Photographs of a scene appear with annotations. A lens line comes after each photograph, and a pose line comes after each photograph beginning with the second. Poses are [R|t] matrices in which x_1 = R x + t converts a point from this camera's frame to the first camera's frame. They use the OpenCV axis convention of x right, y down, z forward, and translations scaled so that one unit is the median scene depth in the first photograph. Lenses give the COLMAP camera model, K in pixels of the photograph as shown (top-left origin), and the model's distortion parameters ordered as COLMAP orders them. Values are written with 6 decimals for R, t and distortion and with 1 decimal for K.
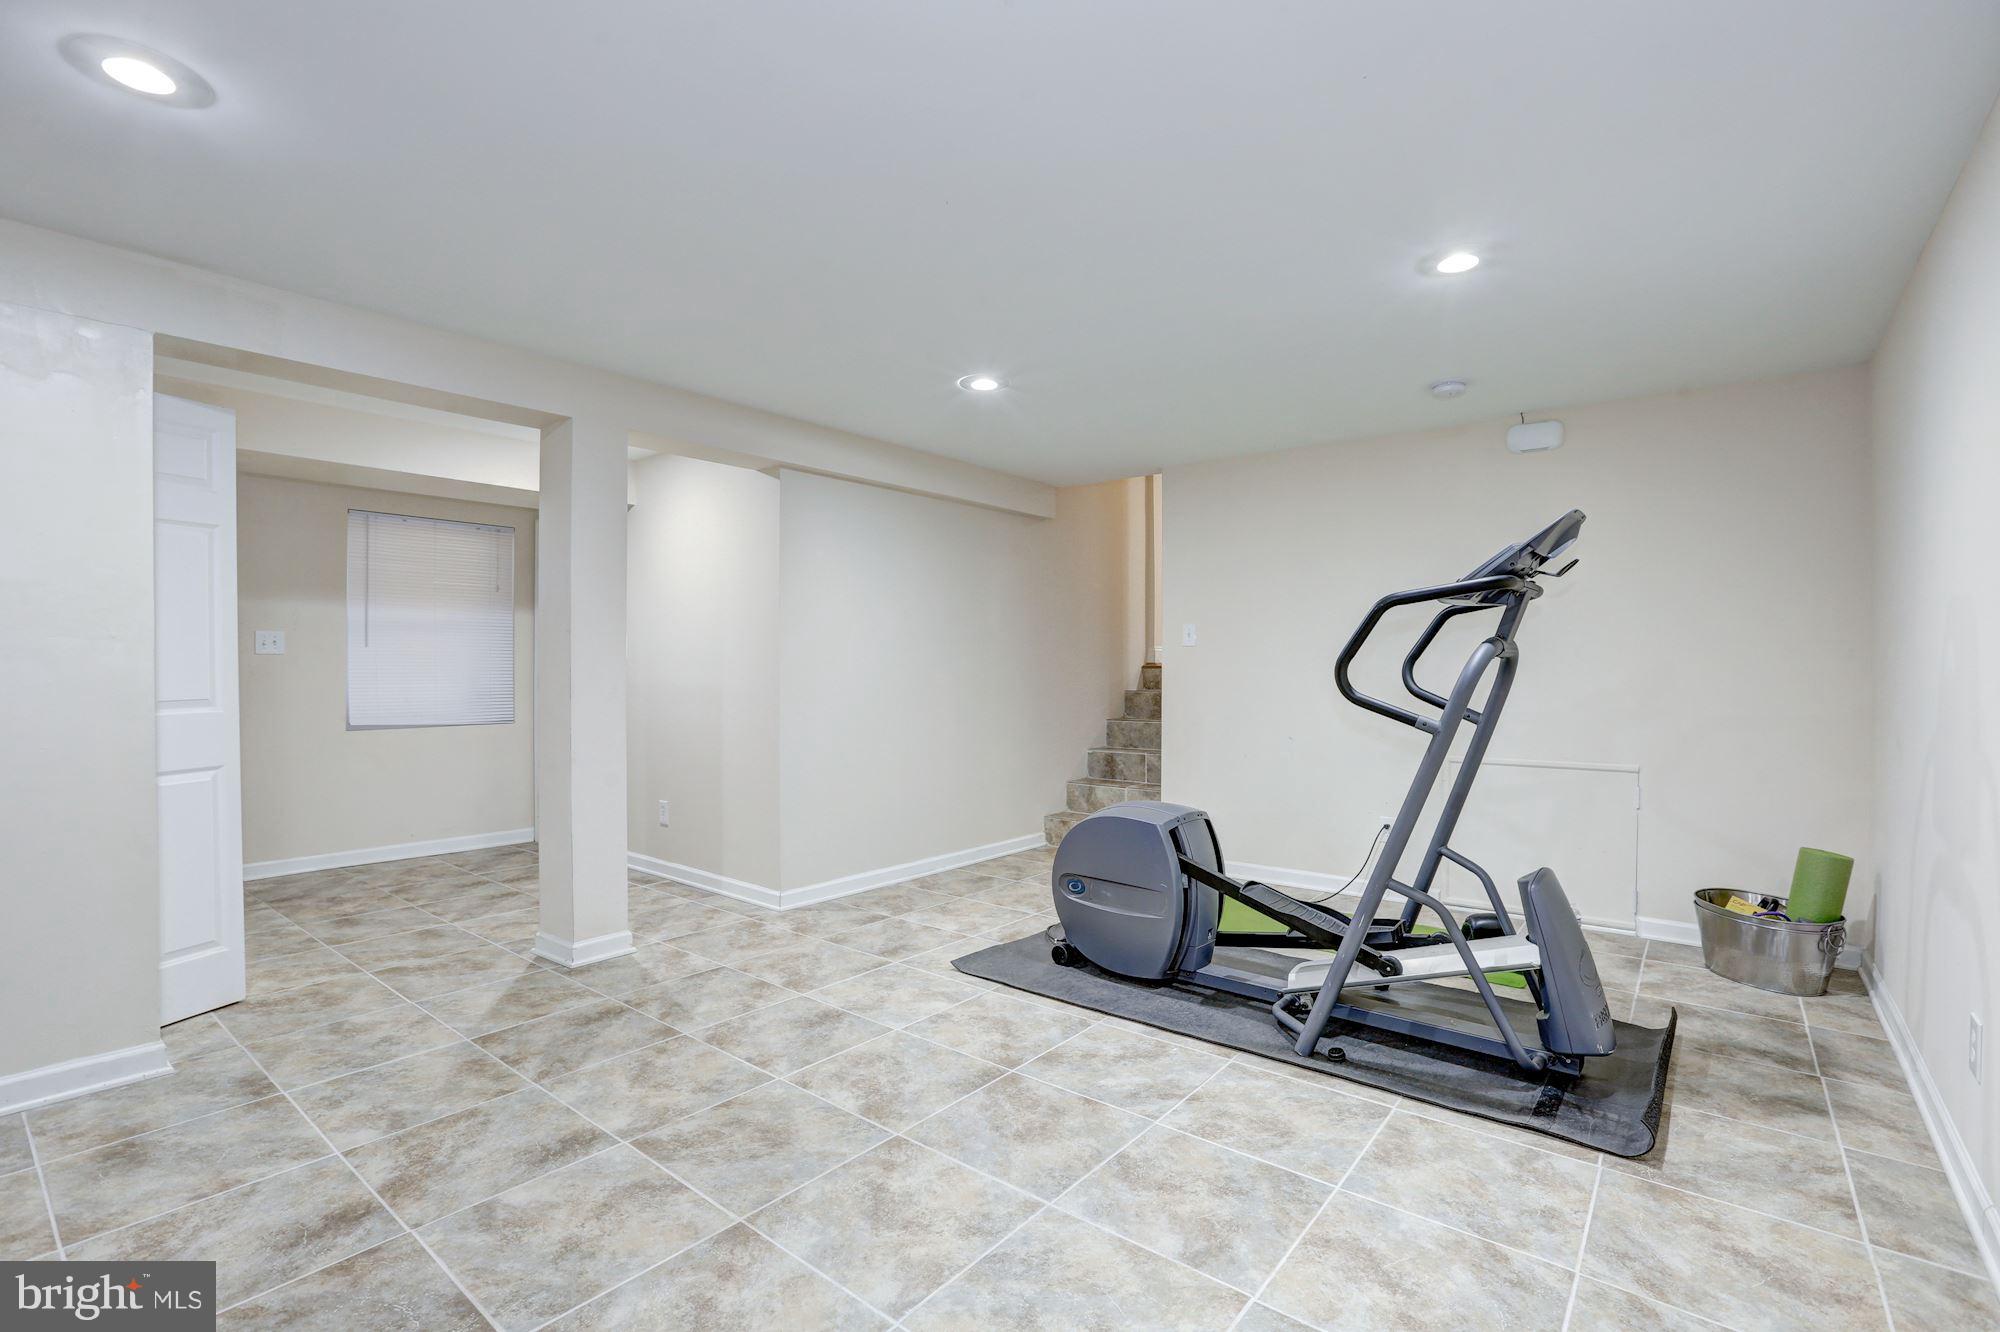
lens RADIAL K [[922.9, 0, 998.1], [0, 922.9, 667.0], [0, 0, 1]] dist [-0.000965, 0.000065]
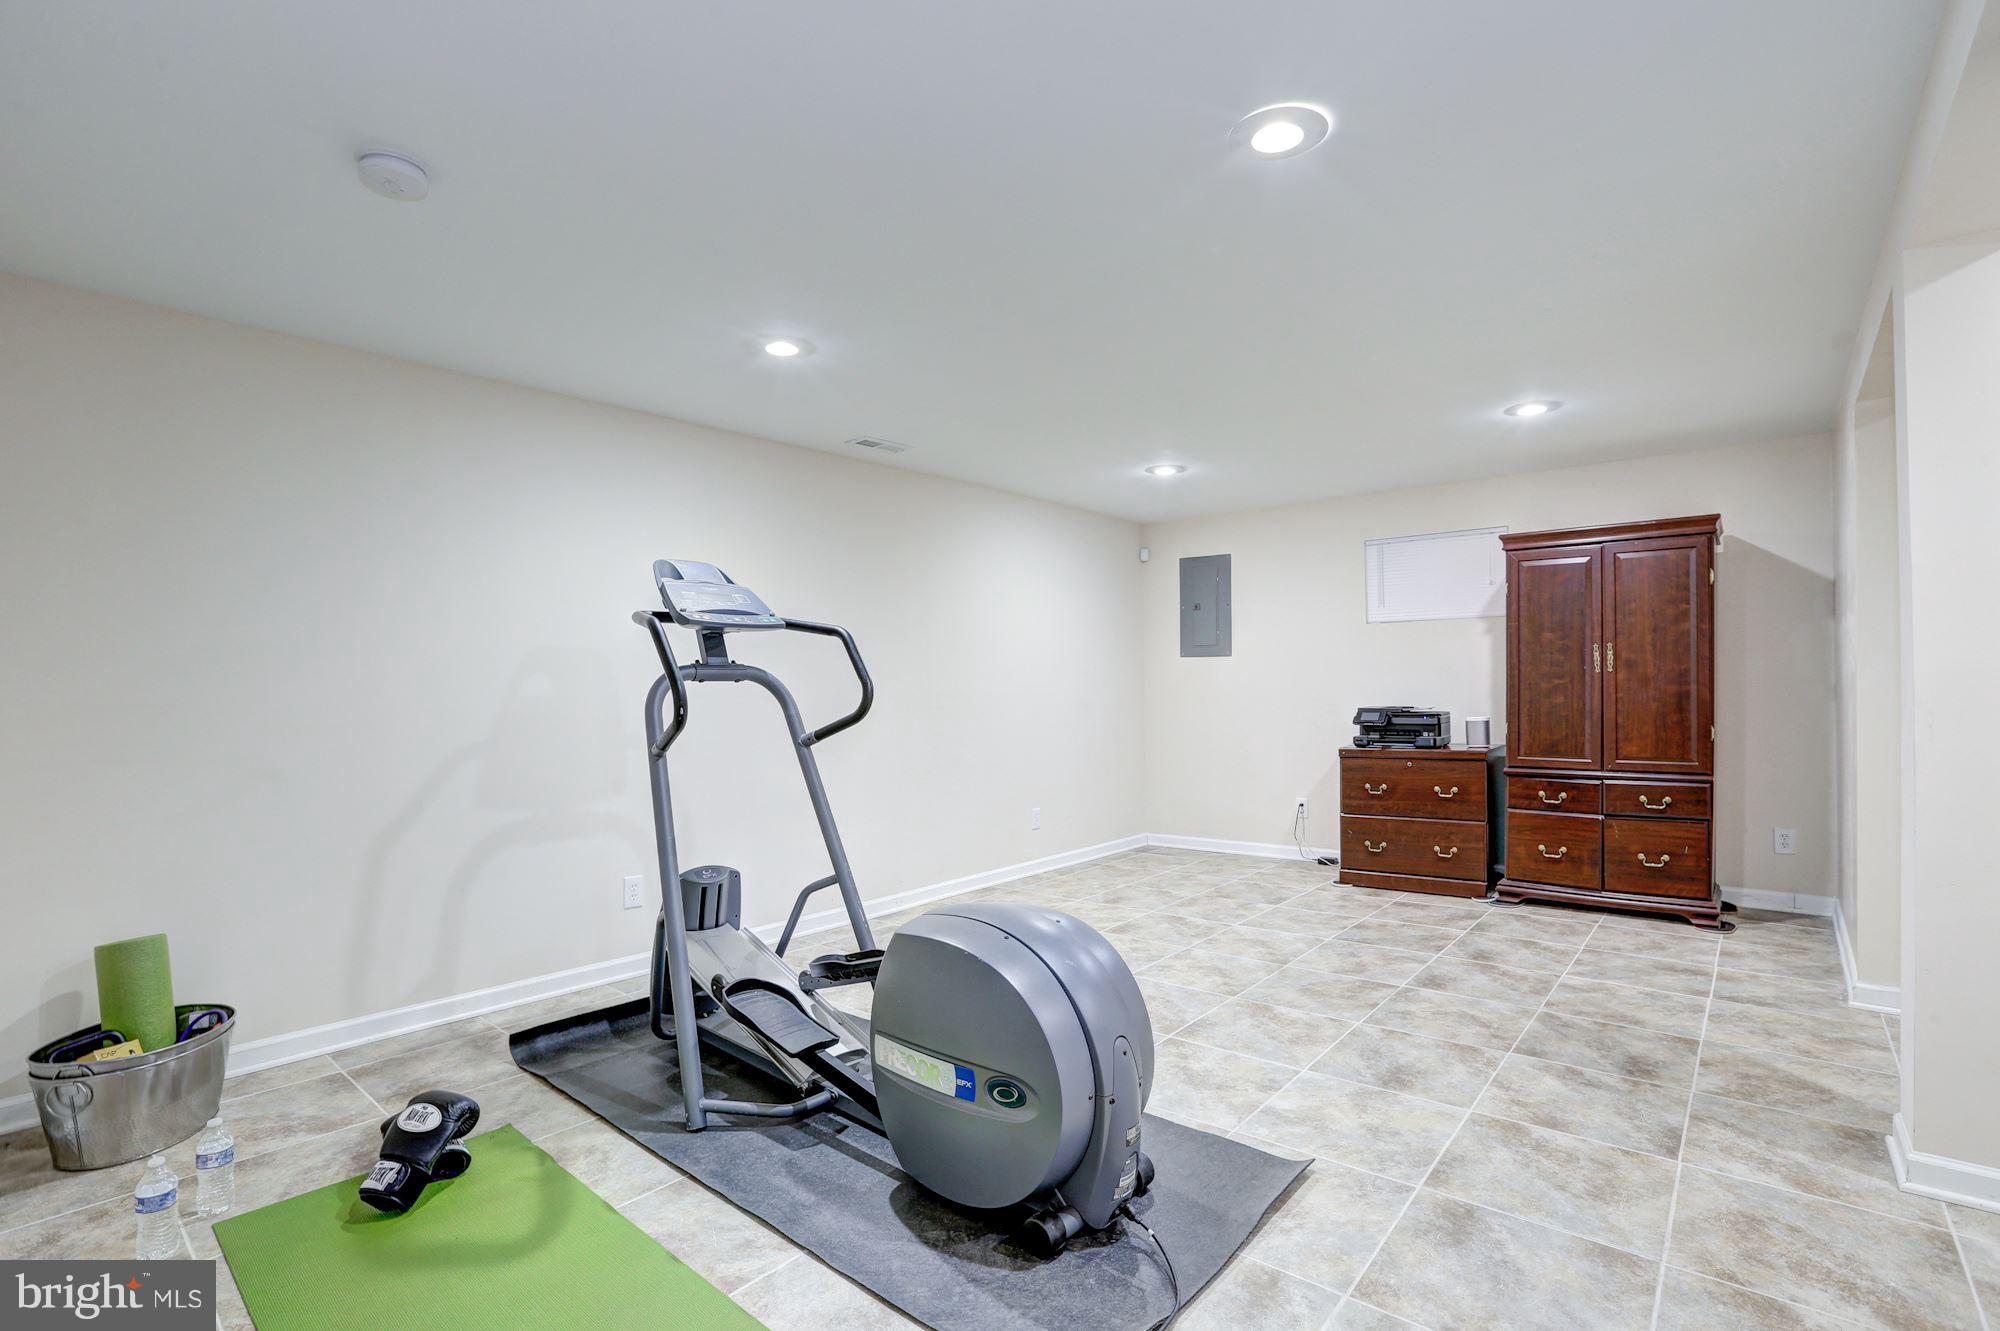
lens RADIAL K [[922.9, 0, 1001.4], [0, 922.9, 674.1], [0, 0, 1]] dist [-0.000965, 0.000065]
pose [[-0.999168, 0.010136, 0.039498, 0.171206], [0.009841, 0.999922, -0.007661, -0.007549], [-0.039573, -0.007266, -0.999190, 2.118852]]
